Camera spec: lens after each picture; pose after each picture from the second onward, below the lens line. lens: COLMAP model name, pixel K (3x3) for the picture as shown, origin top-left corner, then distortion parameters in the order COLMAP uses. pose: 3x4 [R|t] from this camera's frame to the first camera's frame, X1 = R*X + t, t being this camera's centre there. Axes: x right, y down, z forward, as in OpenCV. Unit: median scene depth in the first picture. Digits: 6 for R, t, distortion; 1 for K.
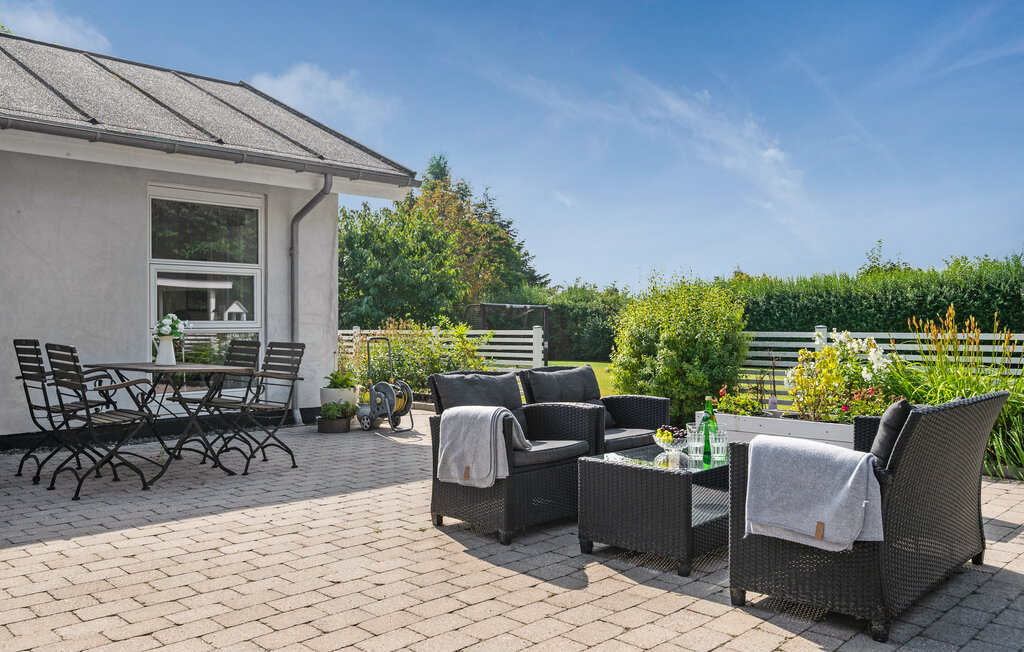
lens RADIAL K [[829.6, 0, 520.6], [0, 829.6, 323.2], [0, 0, 1]] dist [0.008977, 0.007926]
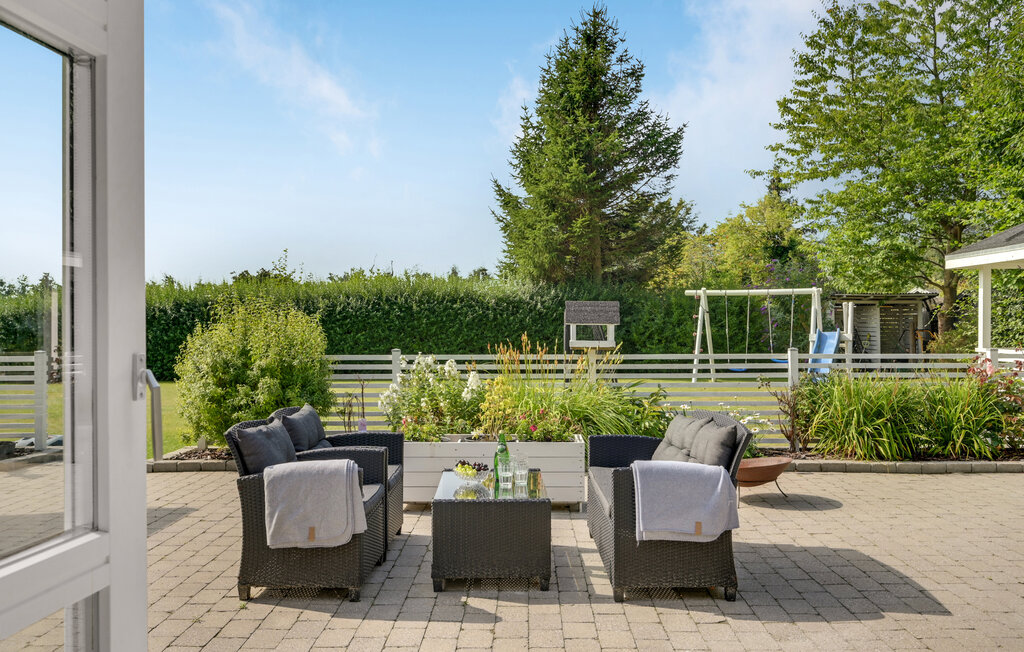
lens RADIAL K [[886.0, 0, 515.9], [0, 886.0, 322.3], [0, 0, 1]] dist [0.002128, 0.000055]
pose [[0.726524, -0.001292, 0.687140, -0.622035], [0.002279, 0.999997, -0.000529, -0.059677], [-0.687138, 0.001950, 0.726525, 0.129828]]
